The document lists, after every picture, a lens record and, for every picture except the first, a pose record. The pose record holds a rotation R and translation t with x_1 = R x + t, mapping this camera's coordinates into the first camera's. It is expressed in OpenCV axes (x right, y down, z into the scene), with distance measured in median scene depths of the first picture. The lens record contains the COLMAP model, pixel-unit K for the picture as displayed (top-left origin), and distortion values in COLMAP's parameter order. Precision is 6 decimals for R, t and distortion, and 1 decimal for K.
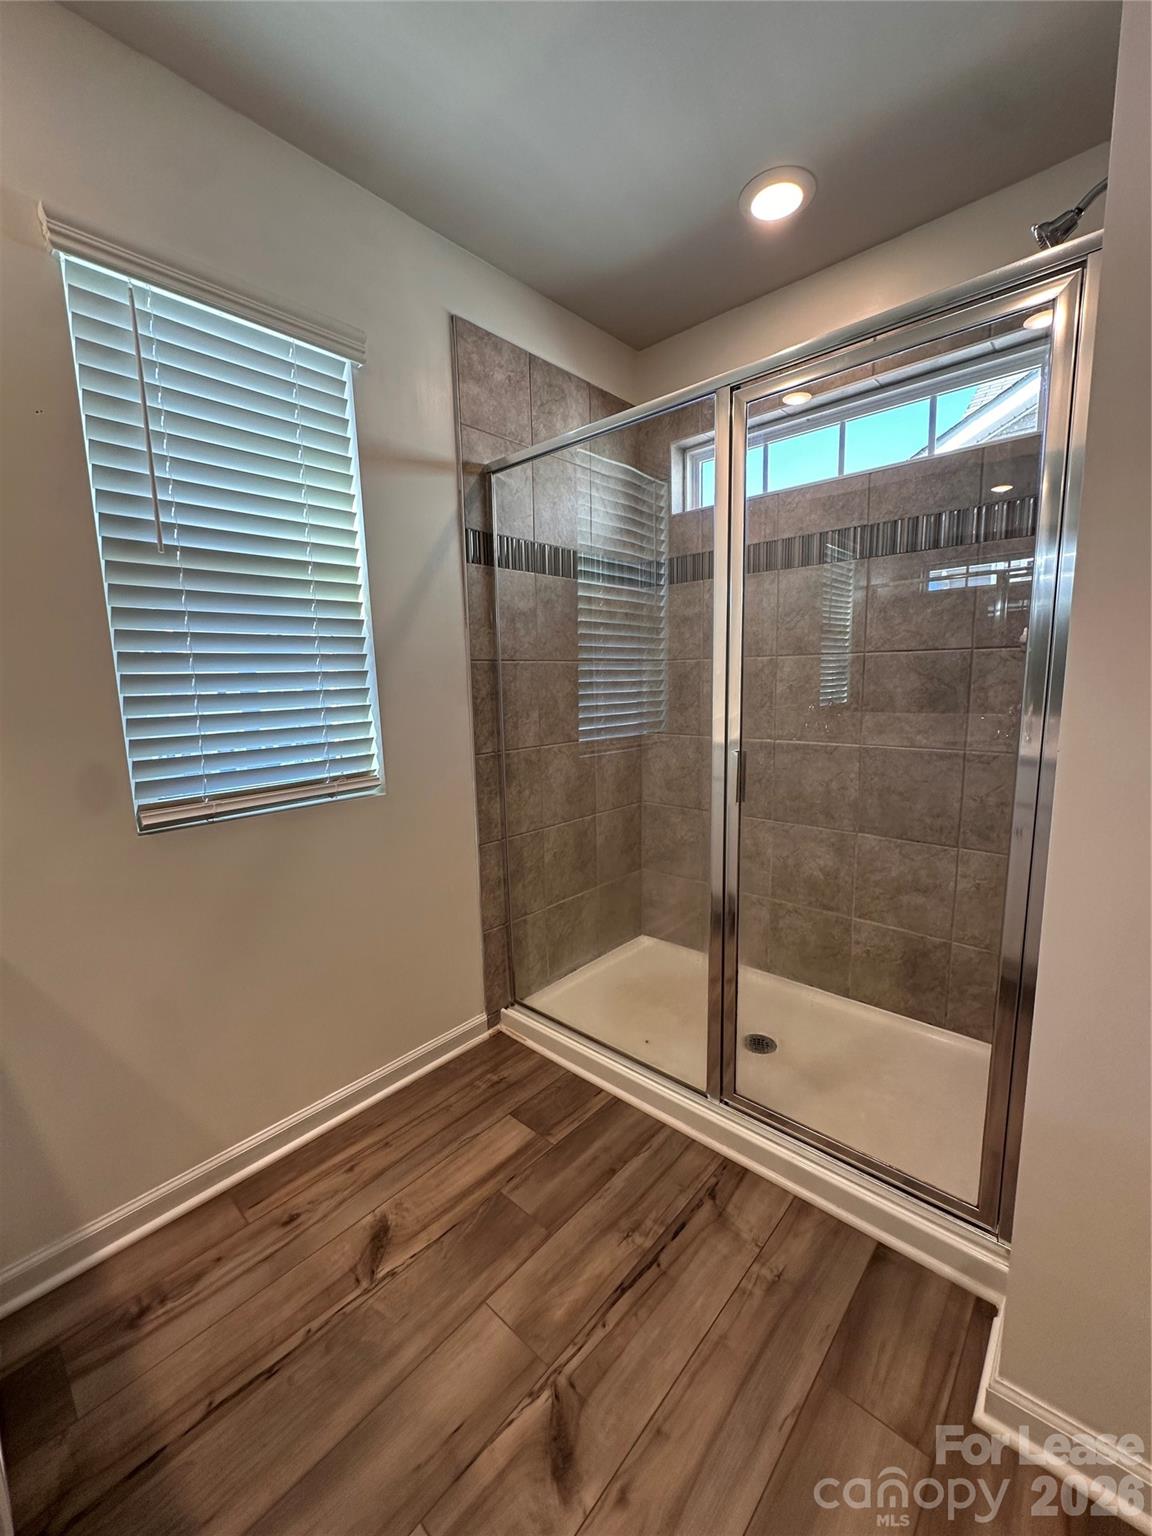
lens RADIAL K [[617.0, 0, 576.9], [0, 617.0, 770.0], [0, 0, 1]] dist [0.000342, -0.000459]
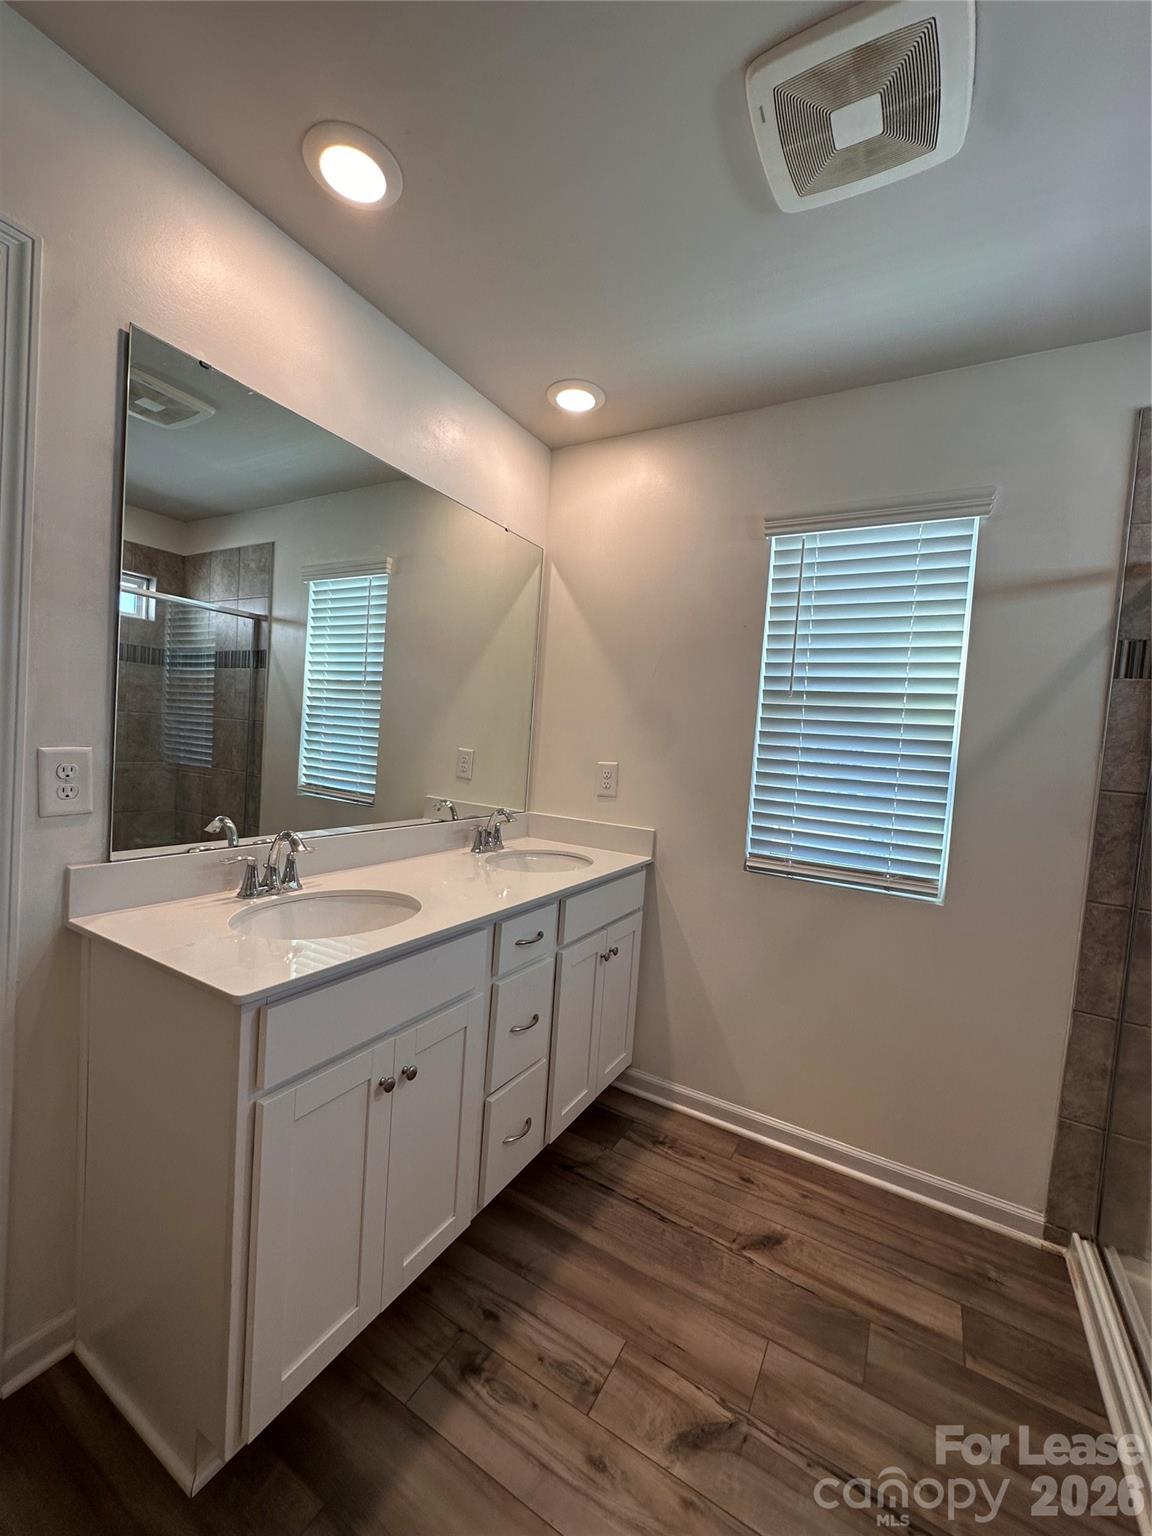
lens RADIAL K [[617.0, 0, 576.9], [0, 617.0, 770.0], [0, 0, 1]] dist [0.000342, -0.000459]
pose [[0.207805, 0.090146, -0.974008, 0.666095], [-0.222170, 0.974070, 0.042752, -0.109178], [0.952606, 0.207512, 0.222445, 0.164521]]
